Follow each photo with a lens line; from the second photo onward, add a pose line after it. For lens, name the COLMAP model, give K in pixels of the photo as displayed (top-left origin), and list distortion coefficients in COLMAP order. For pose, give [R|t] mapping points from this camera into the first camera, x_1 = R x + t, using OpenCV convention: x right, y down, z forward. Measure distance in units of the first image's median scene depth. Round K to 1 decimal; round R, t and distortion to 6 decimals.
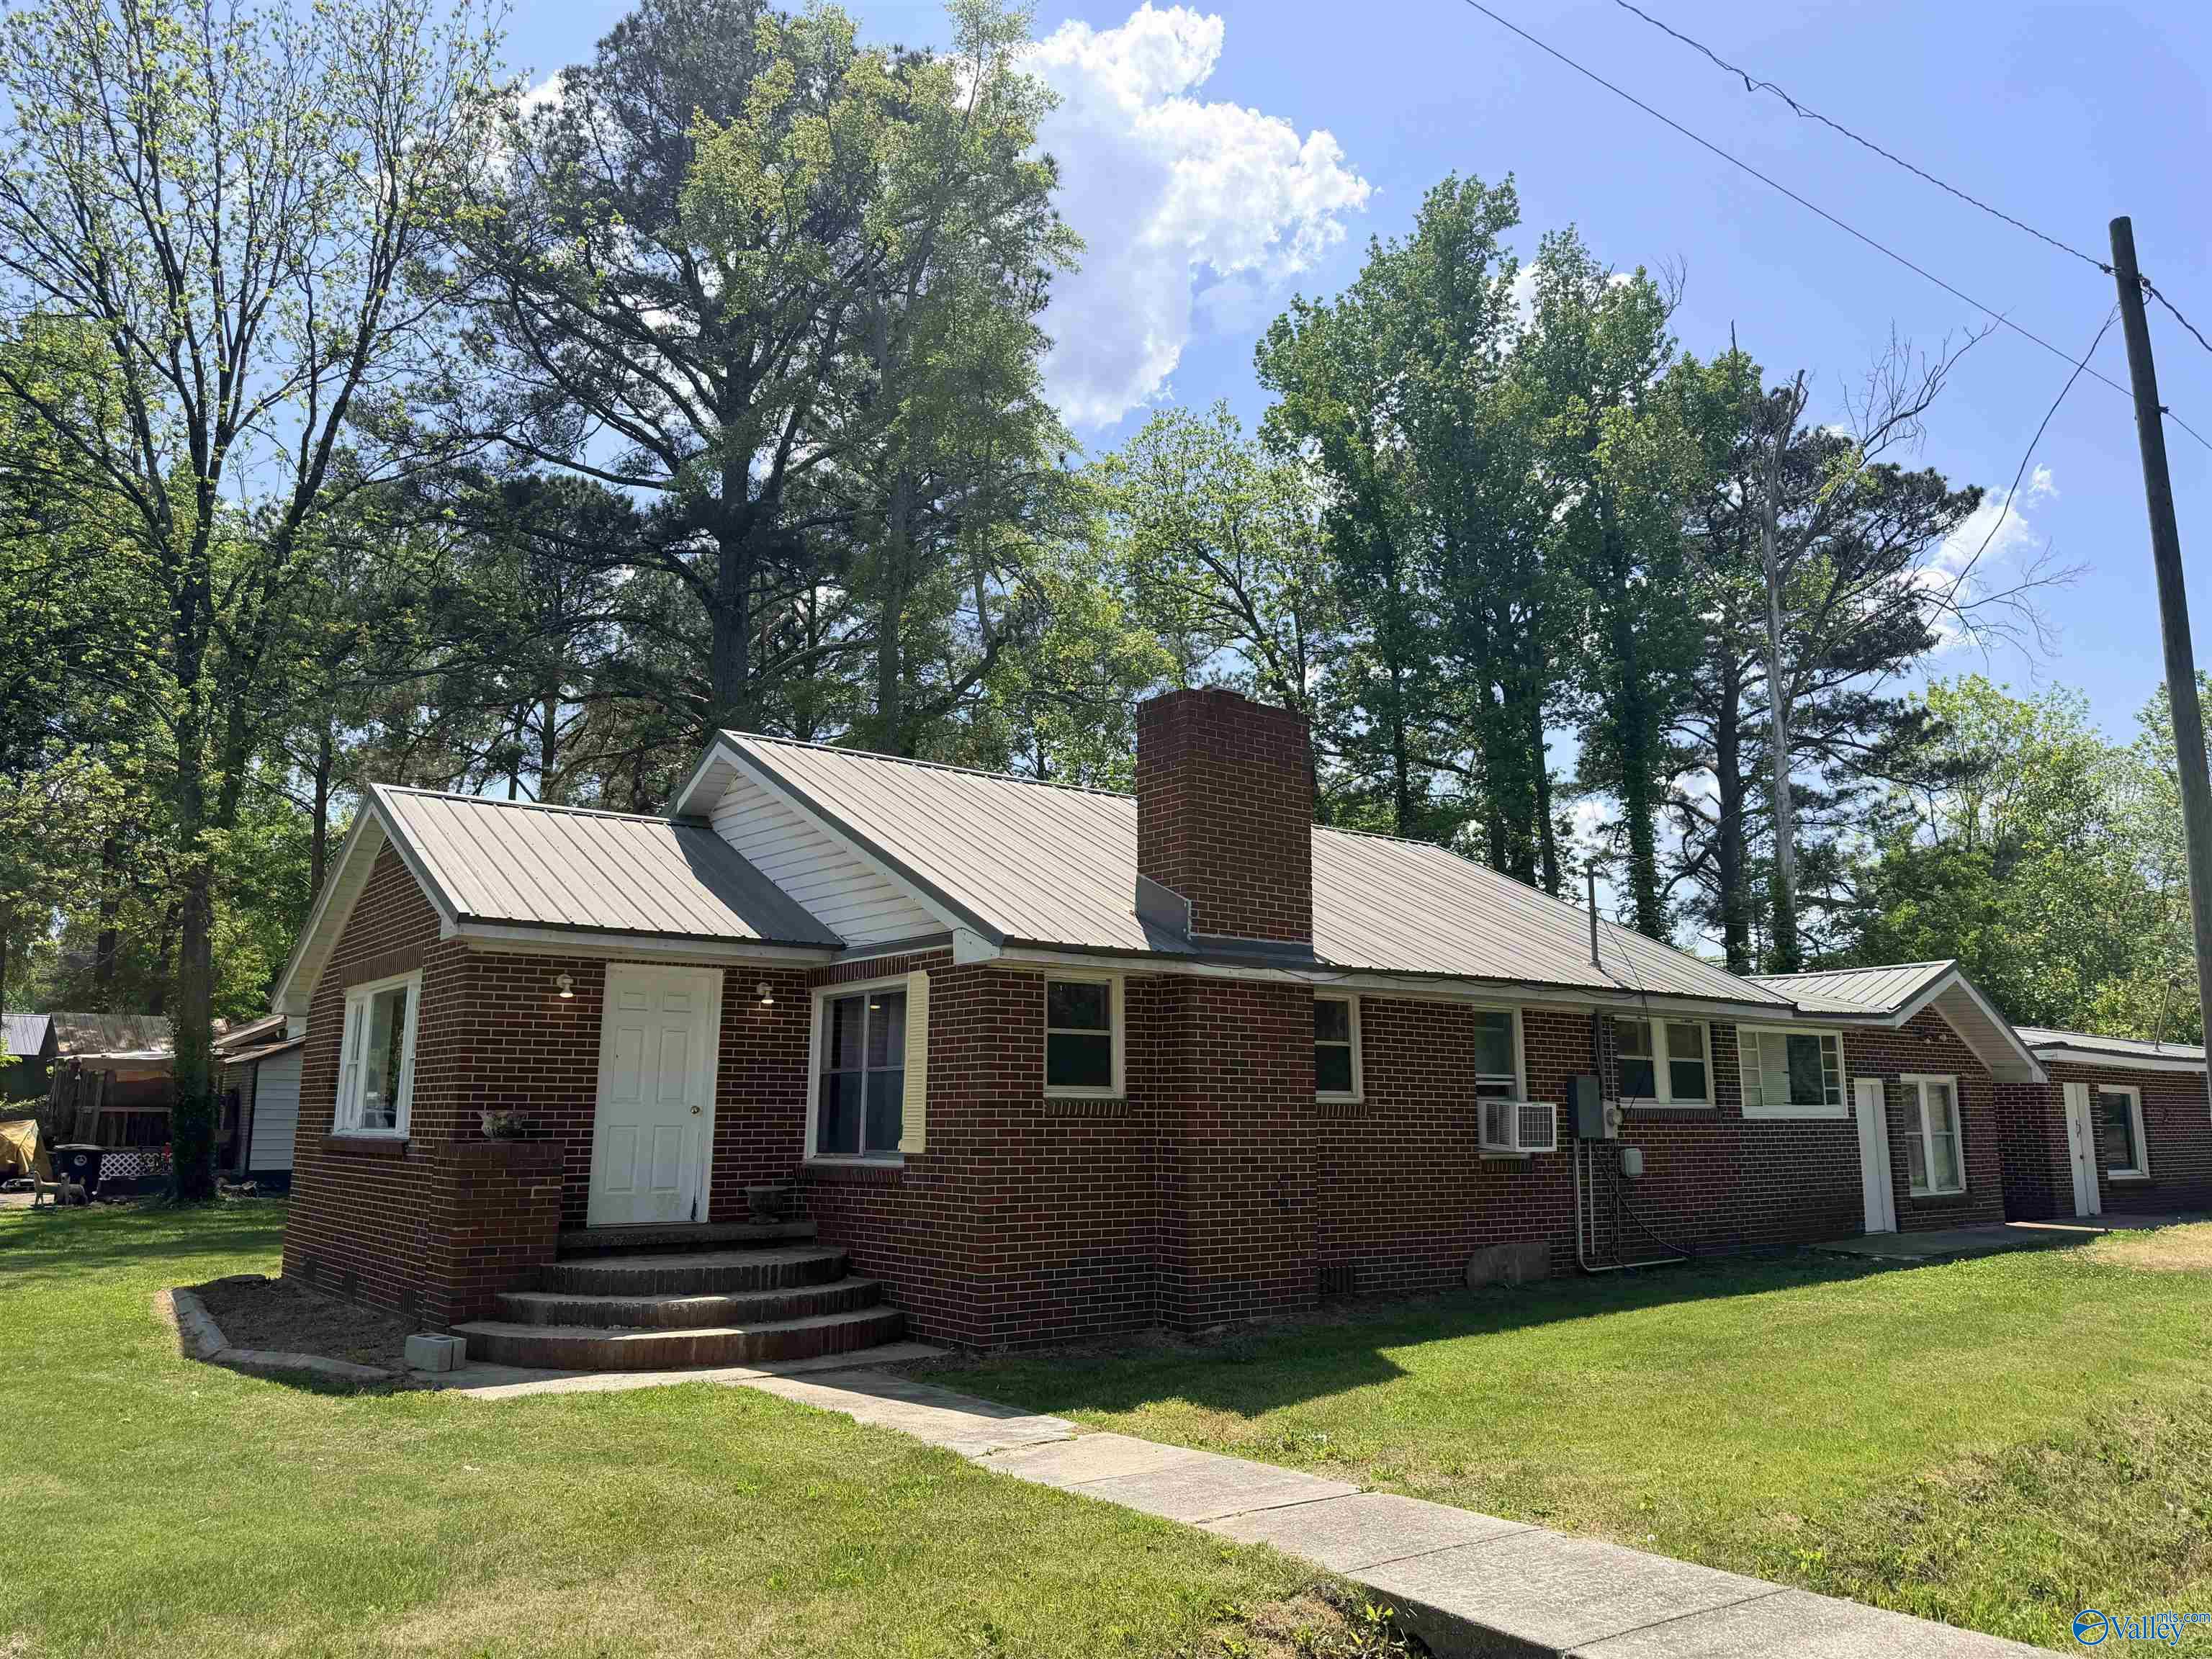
lens RADIAL K [[1572.6, 0, 1113.8], [0, 1572.6, 855.1], [0, 0, 1]] dist [0.172087, -0.352255]
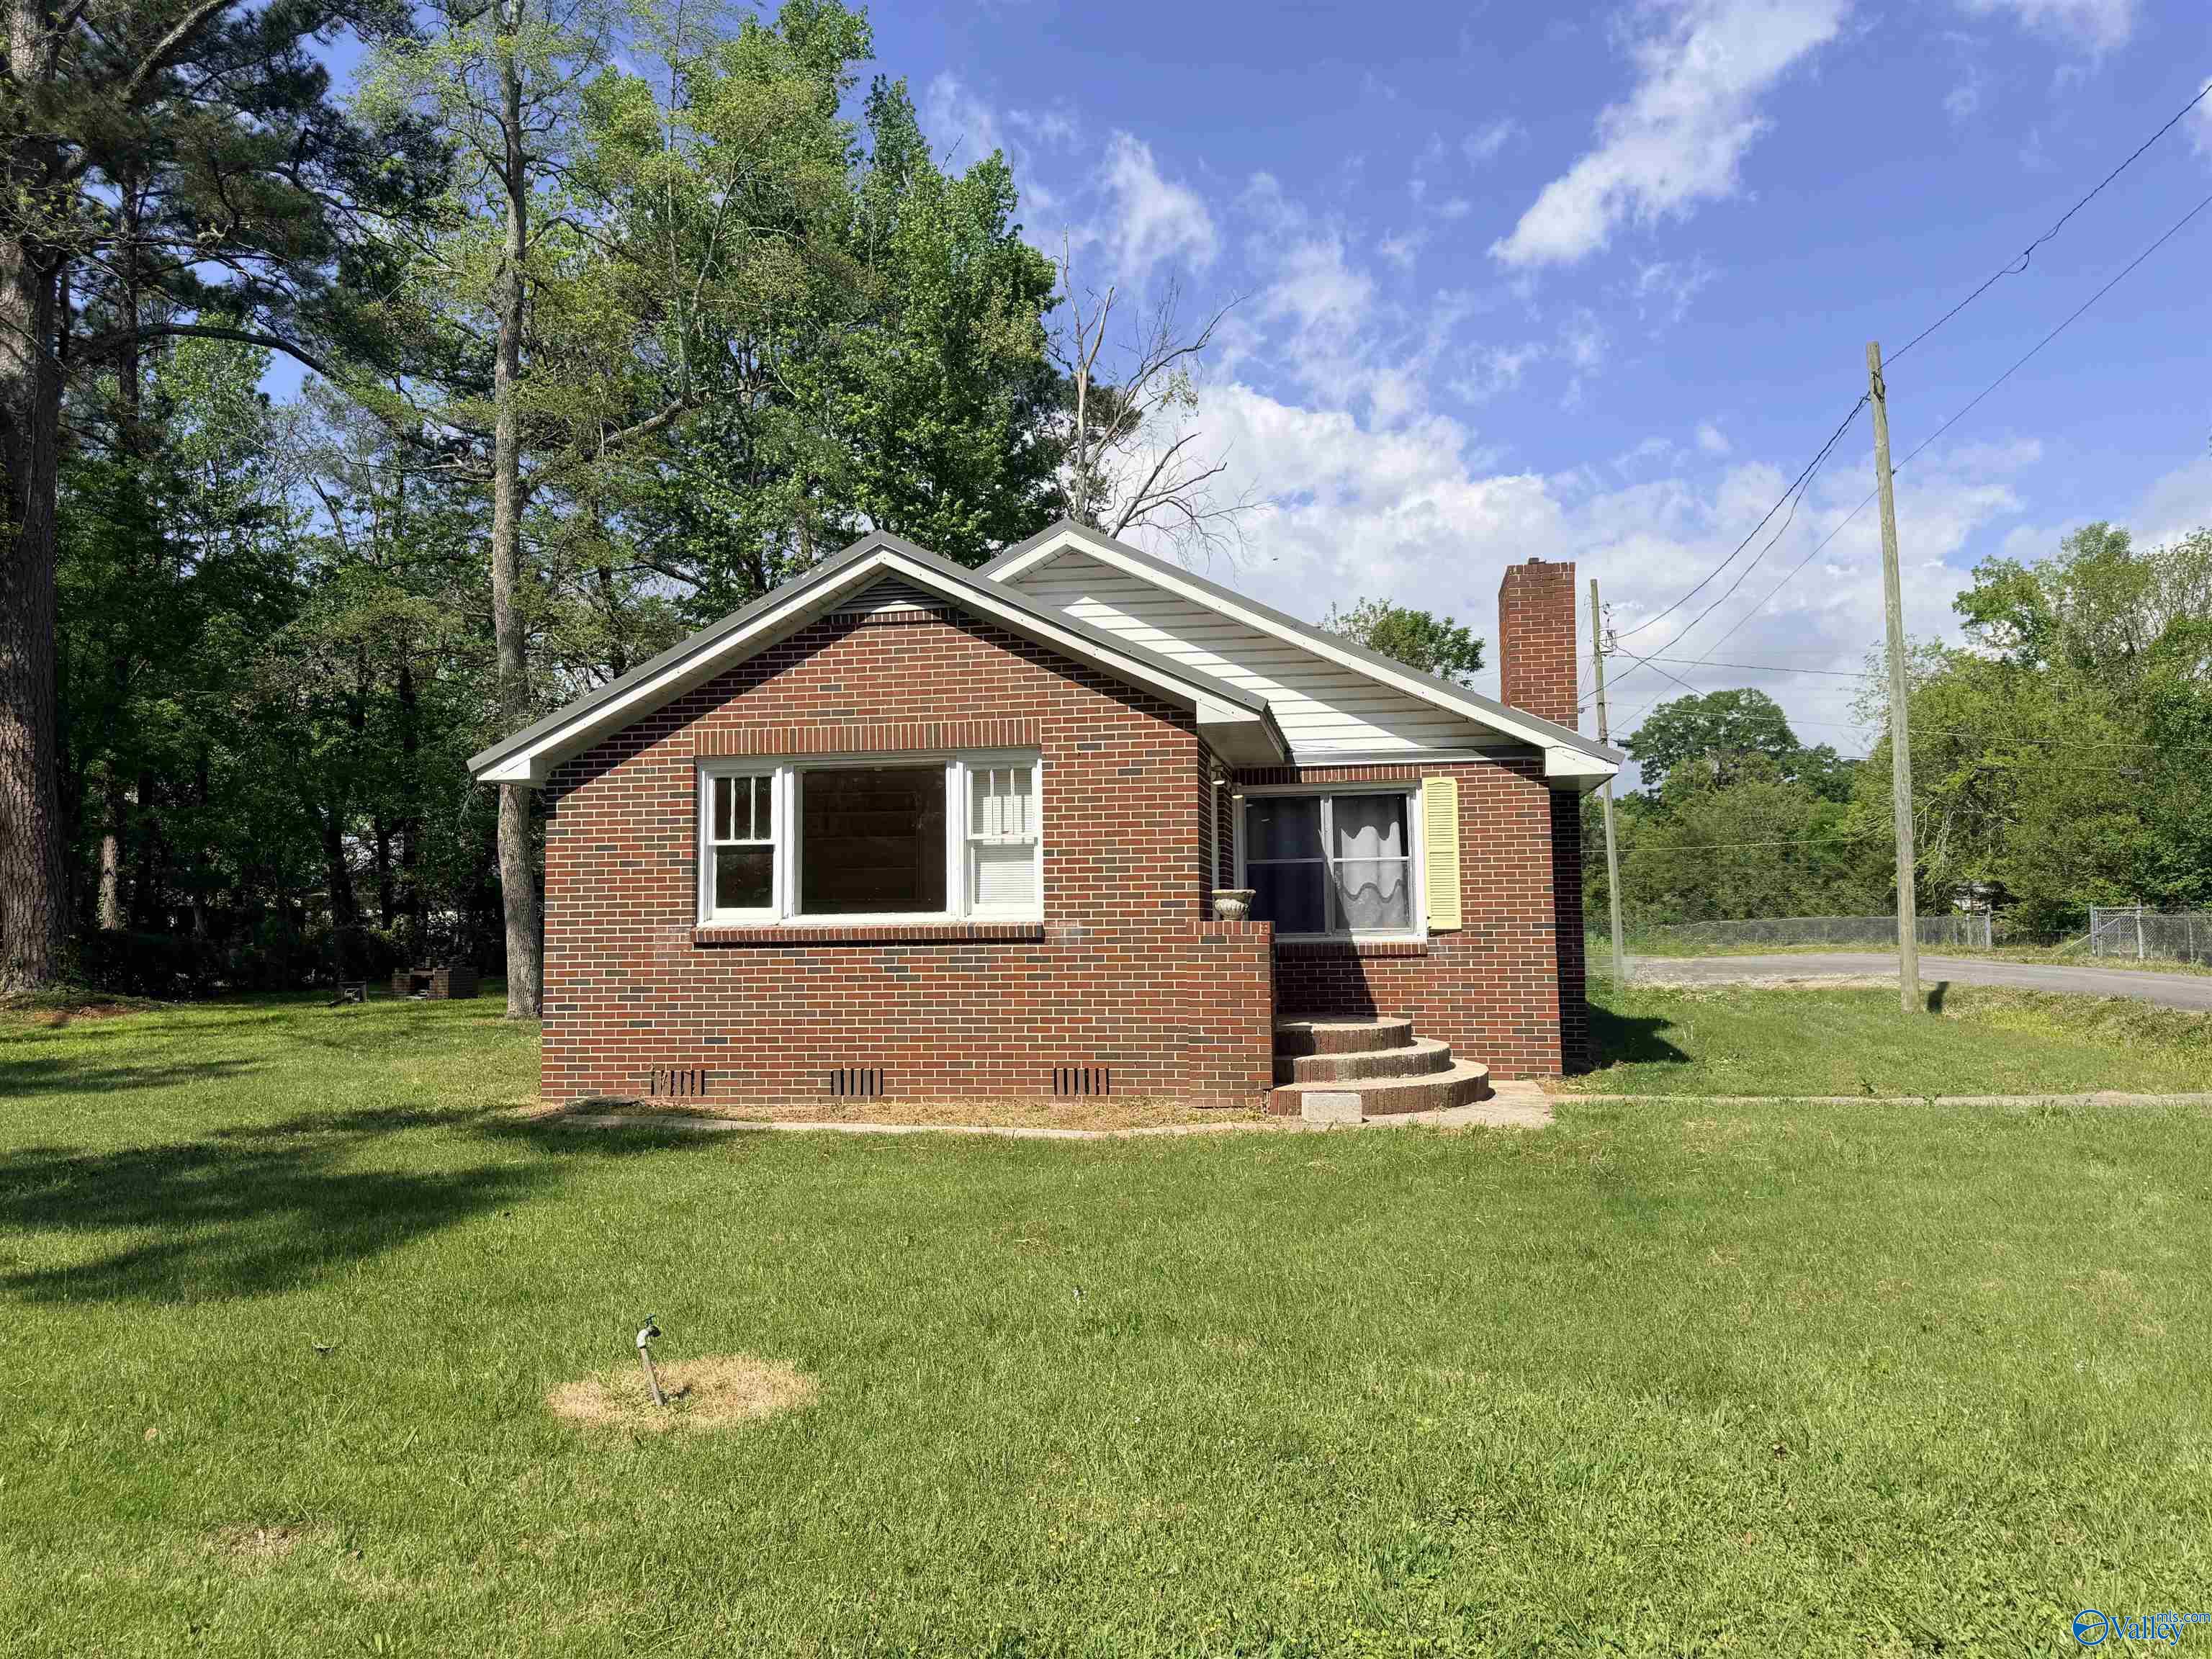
lens RADIAL K [[1572.6, 0, 1113.8], [0, 1572.6, 855.1], [0, 0, 1]] dist [0.172087, -0.352255]
pose [[0.751716, 0.016118, 0.659290, -1.001954], [-0.094574, 0.992003, 0.083580, 0.051511], [-0.652671, -0.125180, 0.747229, 0.254196]]
